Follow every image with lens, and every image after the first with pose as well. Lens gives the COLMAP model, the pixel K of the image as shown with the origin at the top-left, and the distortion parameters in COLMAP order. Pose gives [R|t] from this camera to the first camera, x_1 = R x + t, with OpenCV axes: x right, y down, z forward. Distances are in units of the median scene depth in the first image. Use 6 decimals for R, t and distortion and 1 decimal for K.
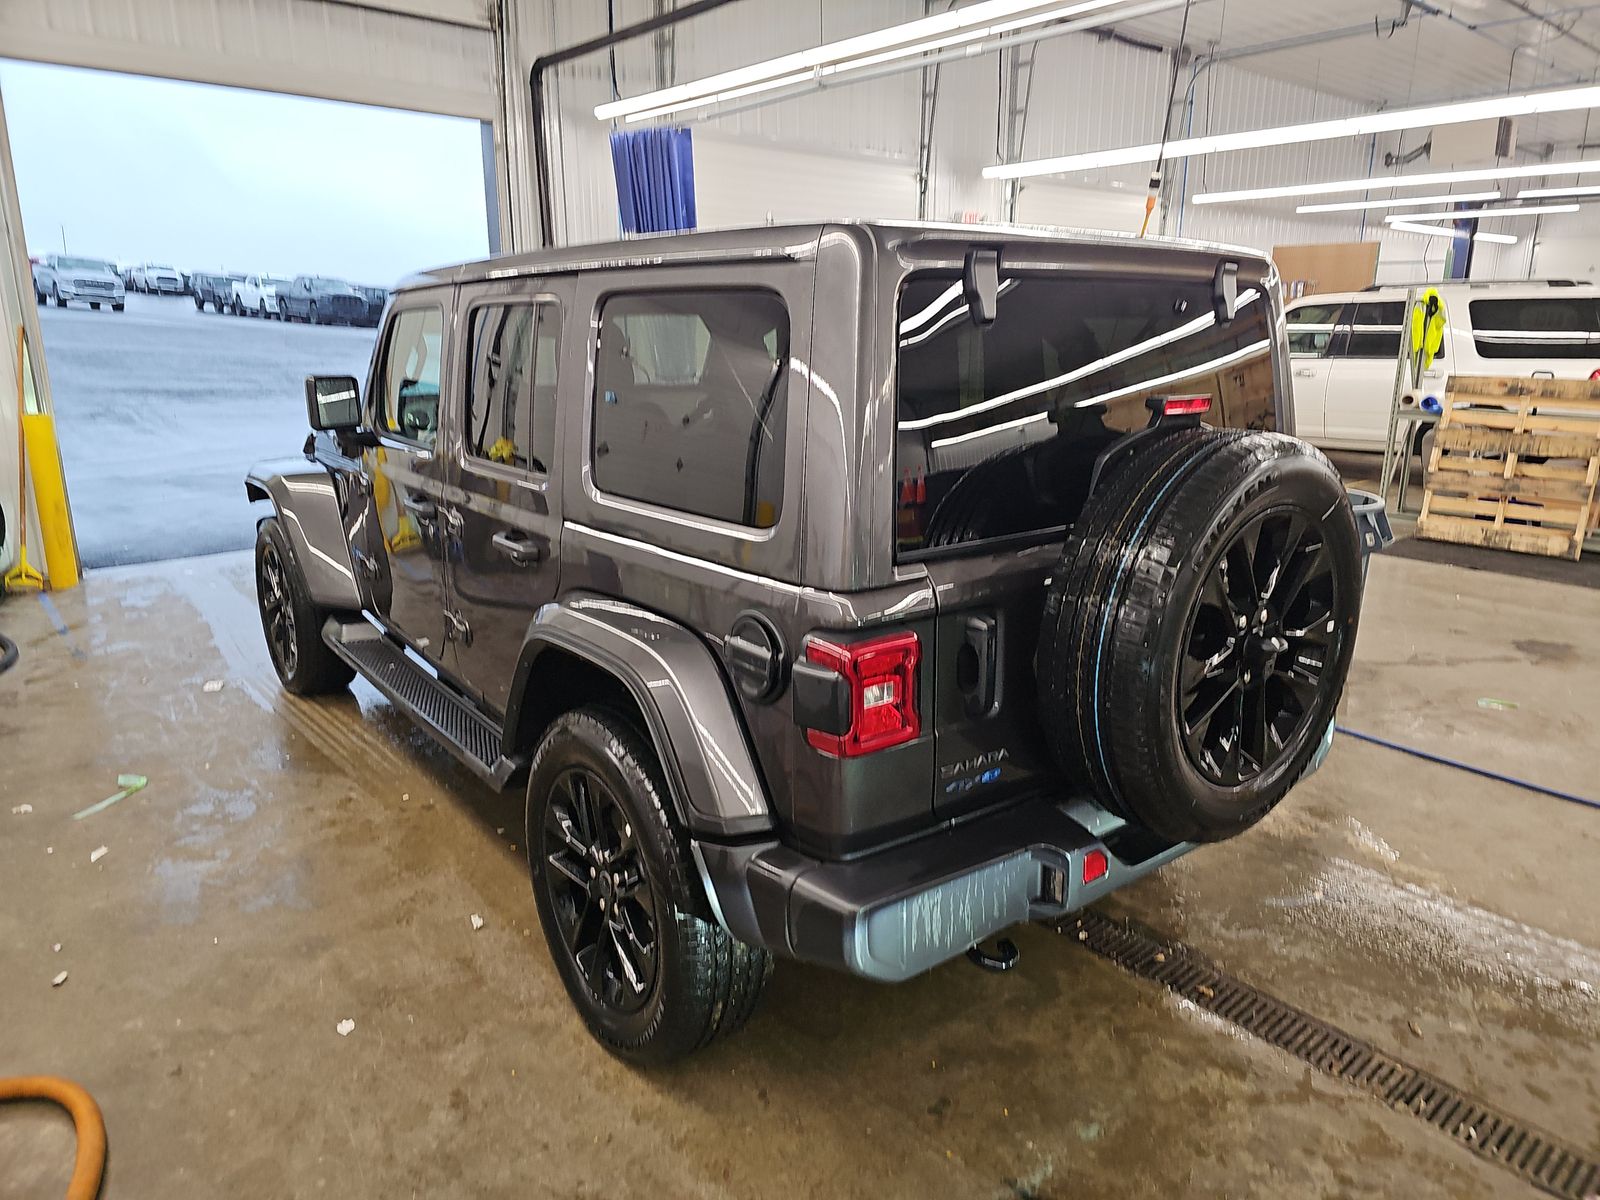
lens RADIAL K [[1060.9, 0, 808.3], [0, 1060.9, 579.6], [0, 0, 1]] dist [0.063145, -0.058282]
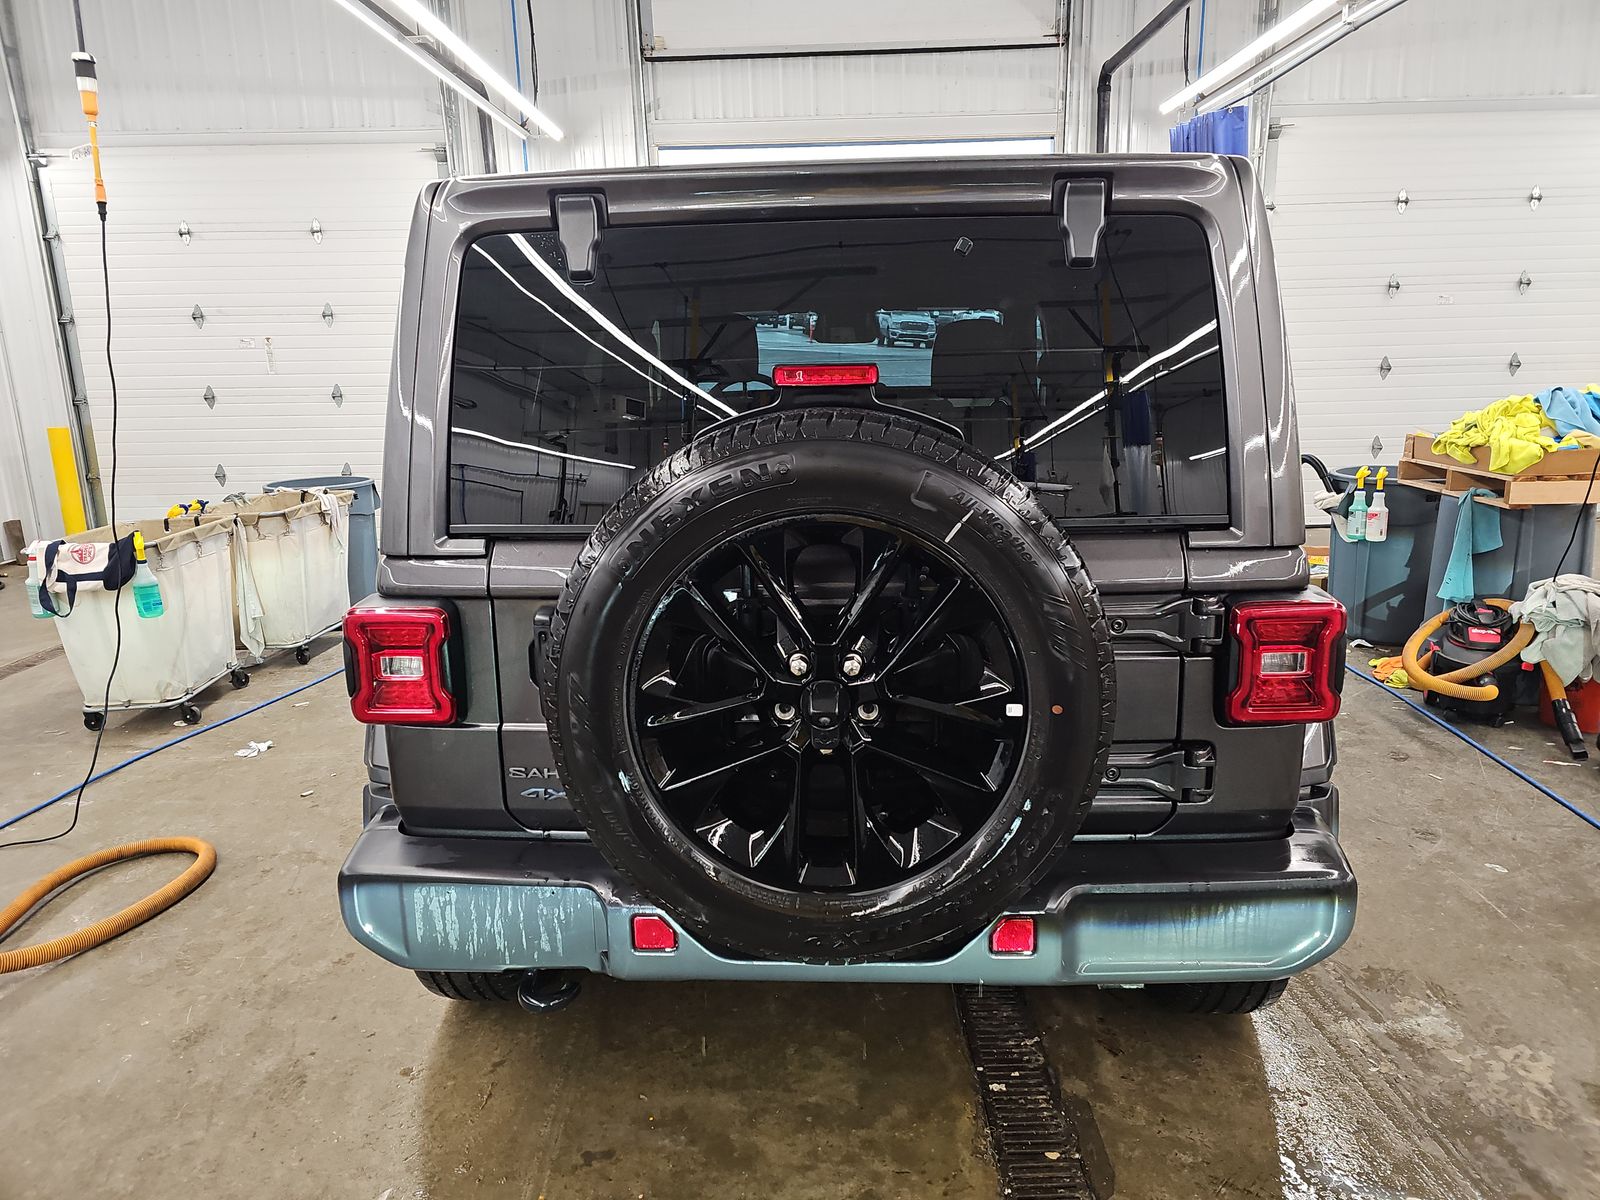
lens RADIAL K [[1047.1, 0, 781.2], [0, 1047.1, 588.6], [0, 0, 1]] dist [0.058912, -0.047041]
pose [[0.743938, 0.120705, -0.657257, 0.687029], [-0.129794, 0.990921, 0.035071, -0.030856], [0.655522, 0.059217, 0.752850, 0.356391]]
